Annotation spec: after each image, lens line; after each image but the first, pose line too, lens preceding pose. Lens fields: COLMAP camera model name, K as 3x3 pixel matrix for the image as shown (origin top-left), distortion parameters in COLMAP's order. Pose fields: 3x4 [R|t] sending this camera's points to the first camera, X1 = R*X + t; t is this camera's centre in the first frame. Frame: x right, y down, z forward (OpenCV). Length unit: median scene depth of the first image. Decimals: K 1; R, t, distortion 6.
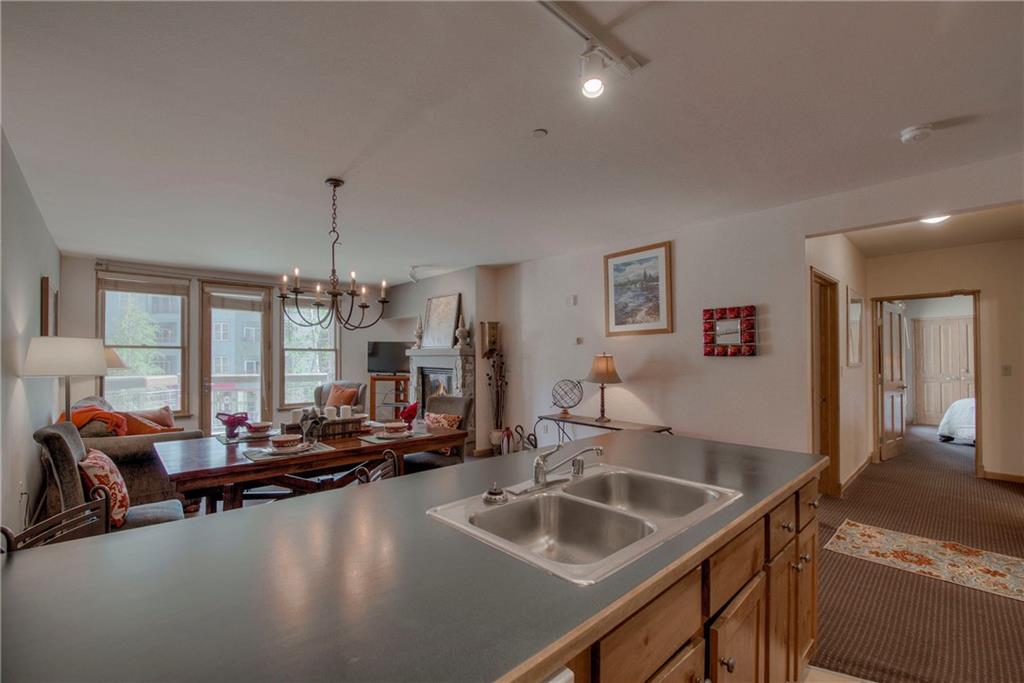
lens RADIAL K [[434.5, 0, 502.5], [0, 434.5, 353.2], [0, 0, 1]] dist [-0.017817, -0.000817]
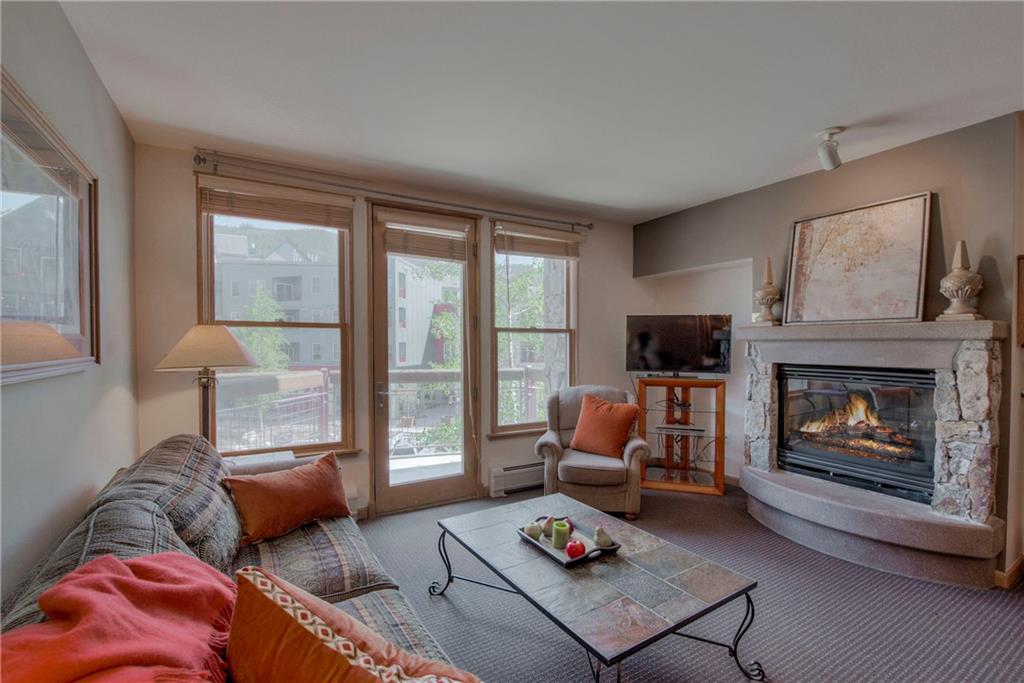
lens RADIAL K [[437.9, 0, 494.7], [0, 437.9, 350.2], [0, 0, 1]] dist [-0.018841, -0.000027]
pose [[0.975795, 0.003882, -0.218653, -0.423780], [0.001434, 0.999707, 0.024148, 0.005072], [0.218683, -0.023877, 0.975504, 0.492001]]
